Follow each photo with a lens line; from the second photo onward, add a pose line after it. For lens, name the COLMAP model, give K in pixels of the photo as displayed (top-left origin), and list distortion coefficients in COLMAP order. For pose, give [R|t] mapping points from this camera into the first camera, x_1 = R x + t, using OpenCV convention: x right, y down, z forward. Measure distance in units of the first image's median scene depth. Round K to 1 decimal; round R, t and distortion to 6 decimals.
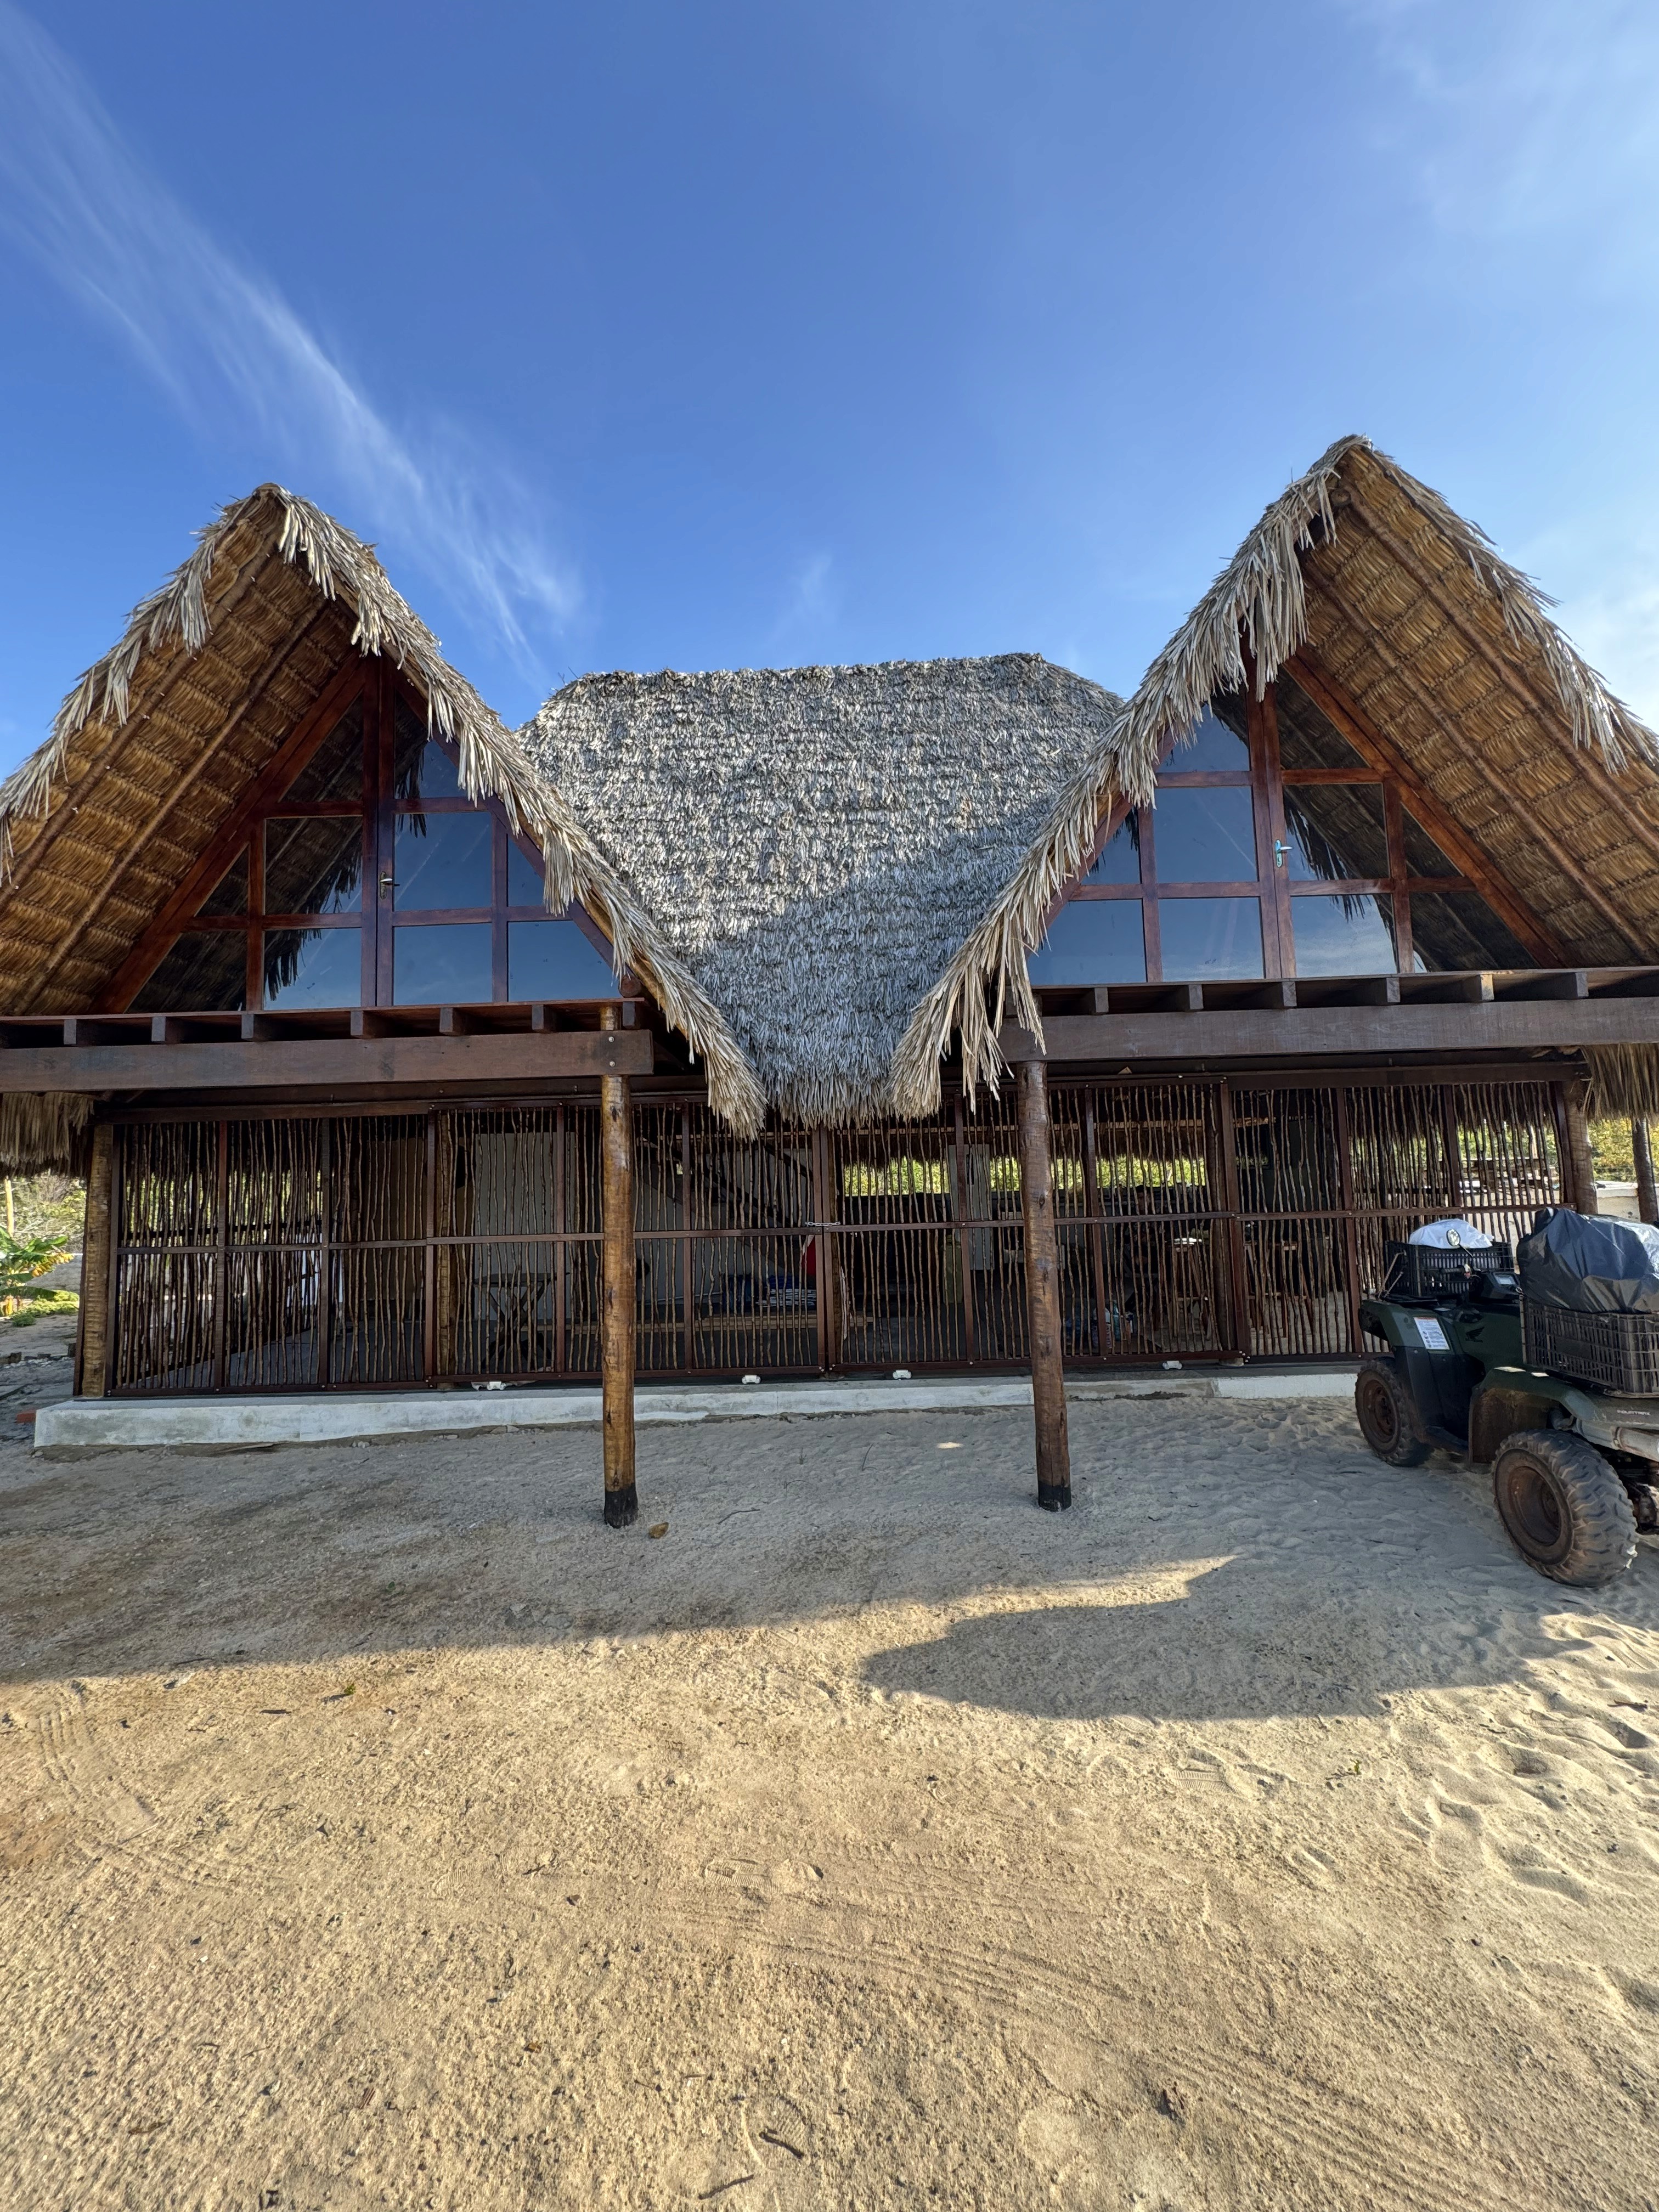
lens RADIAL K [[890.7, 0, 830.9], [0, 890.7, 1095.6], [0, 0, 1]] dist [-0.001796, 0.000024]
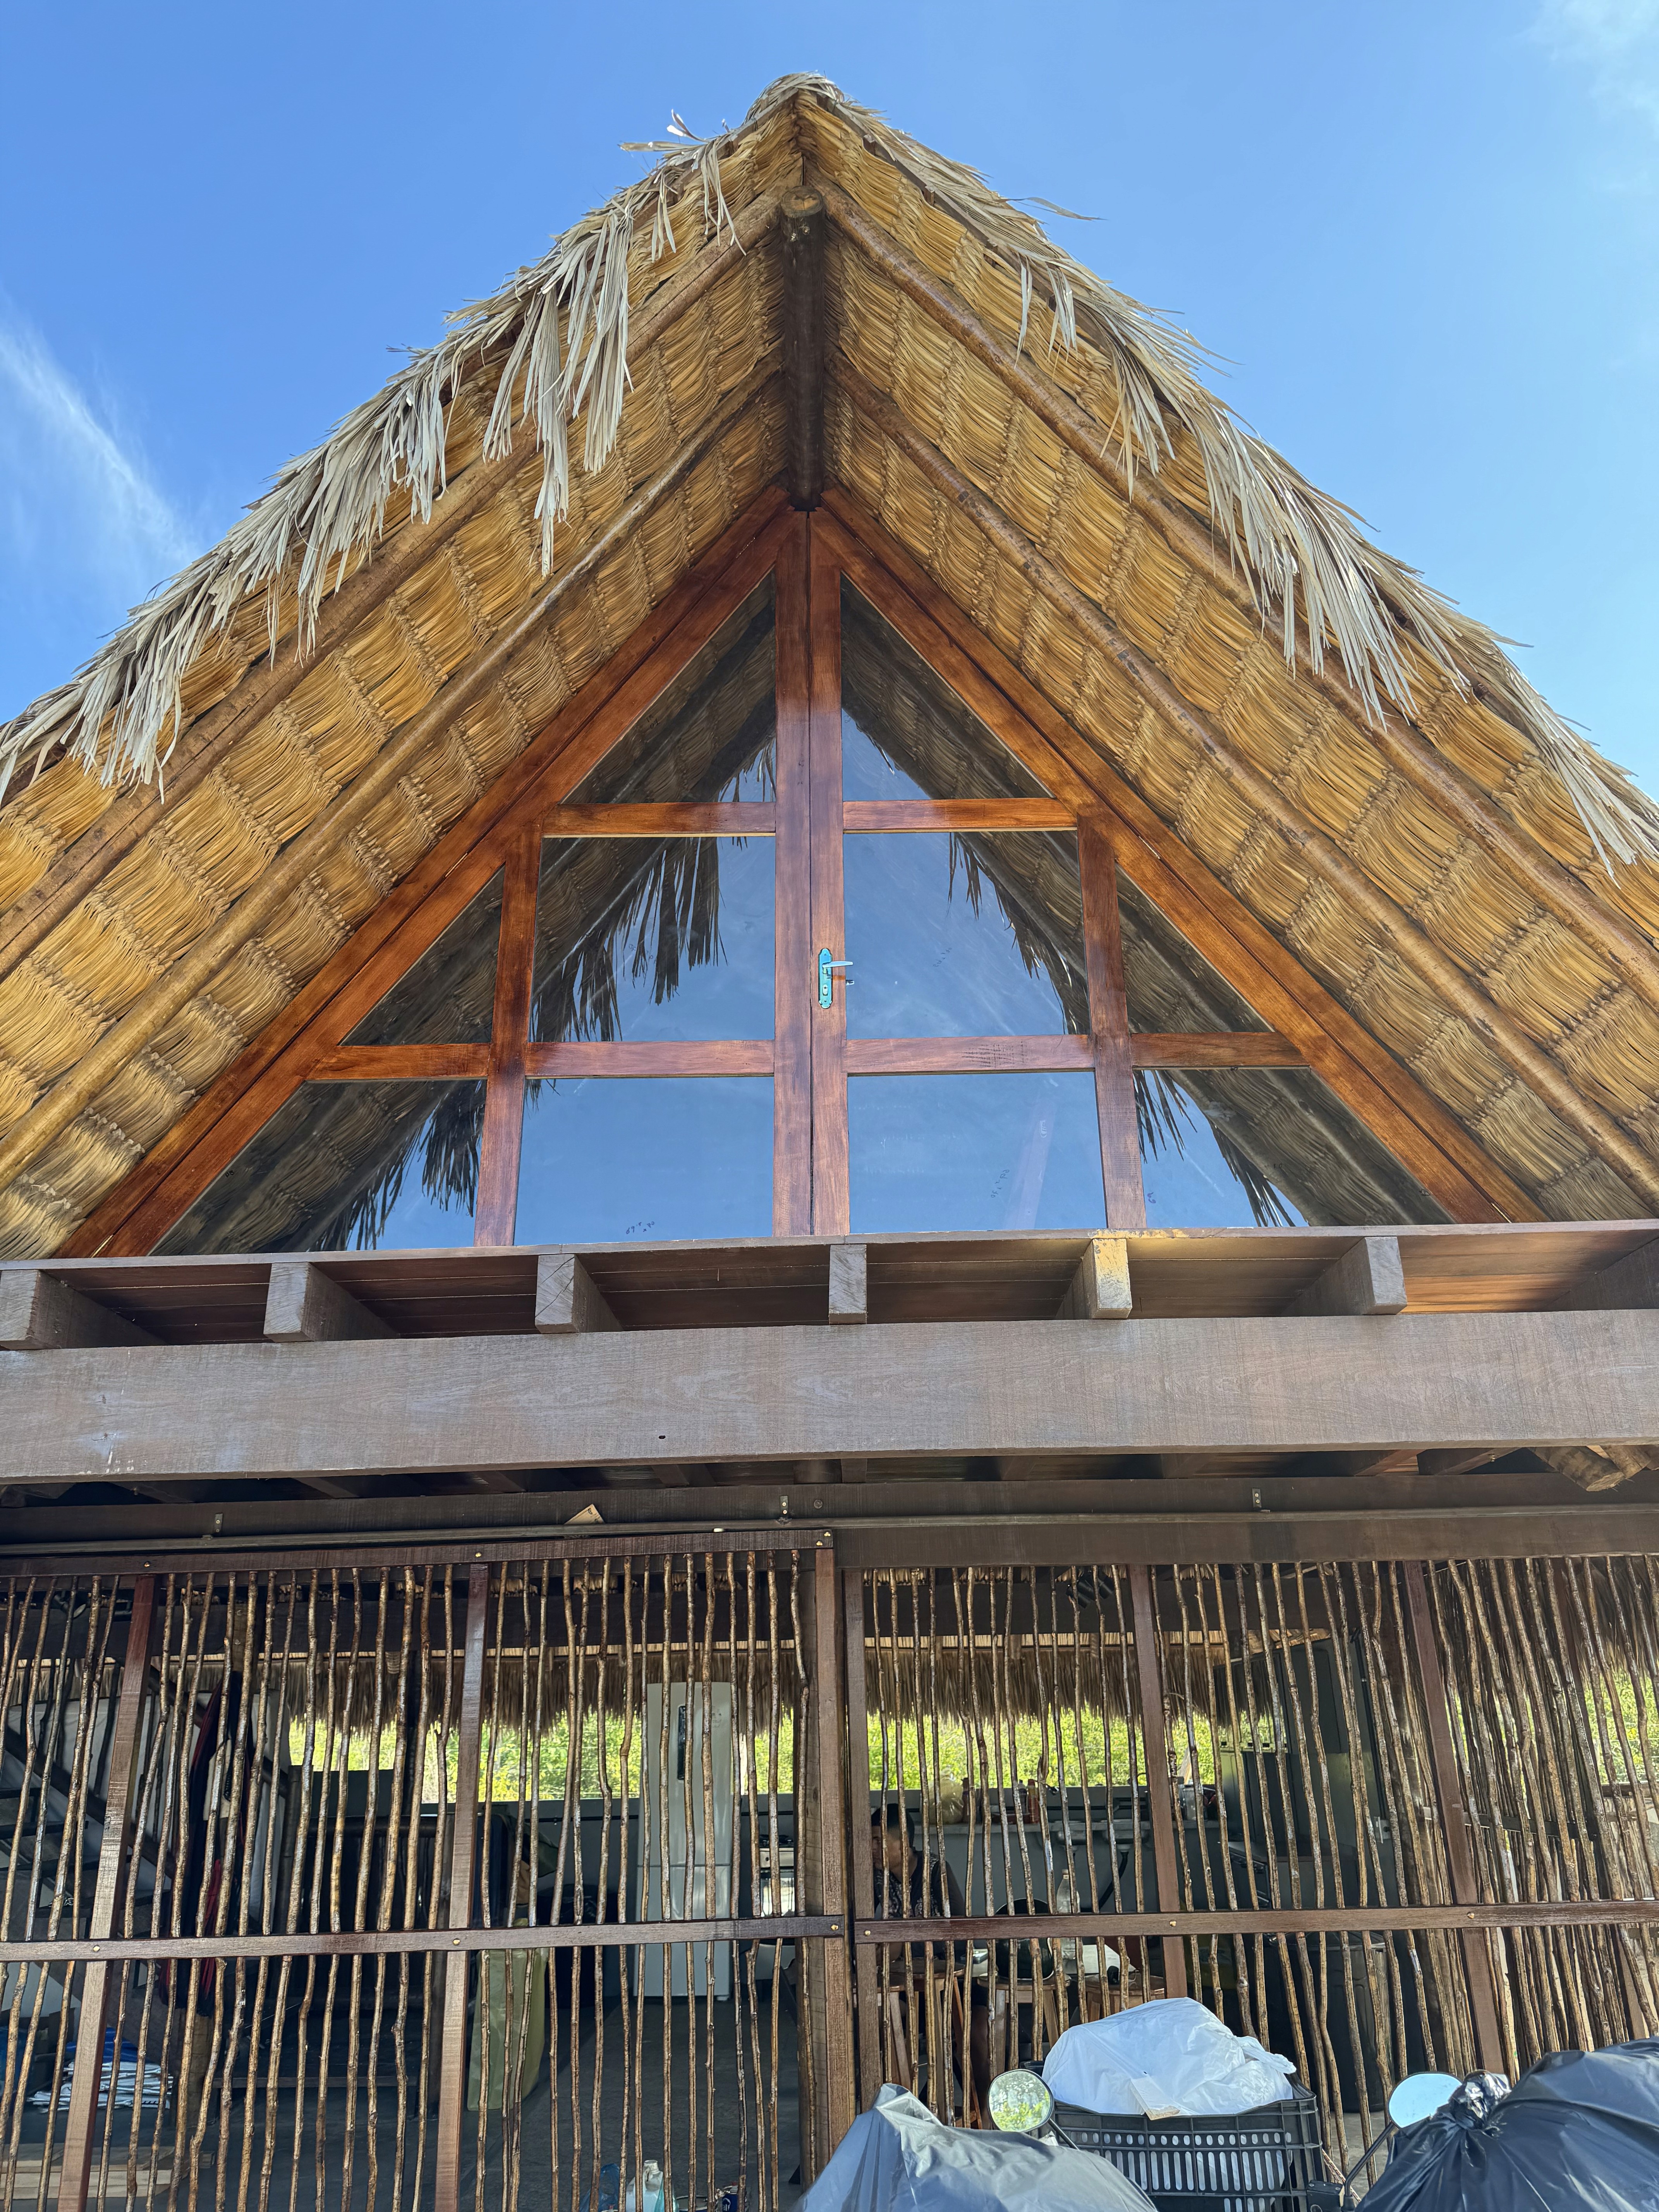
lens RADIAL K [[1562.6, 0, 824.8], [0, 1562.6, 1110.5], [0, 0, 1]] dist [0.022054, -0.002401]
pose [[0.999790, 0.005582, -0.019723, 0.553921], [-0.010865, 0.960234, -0.278985, -0.008770], [0.017382, 0.279141, 0.960093, 0.334860]]
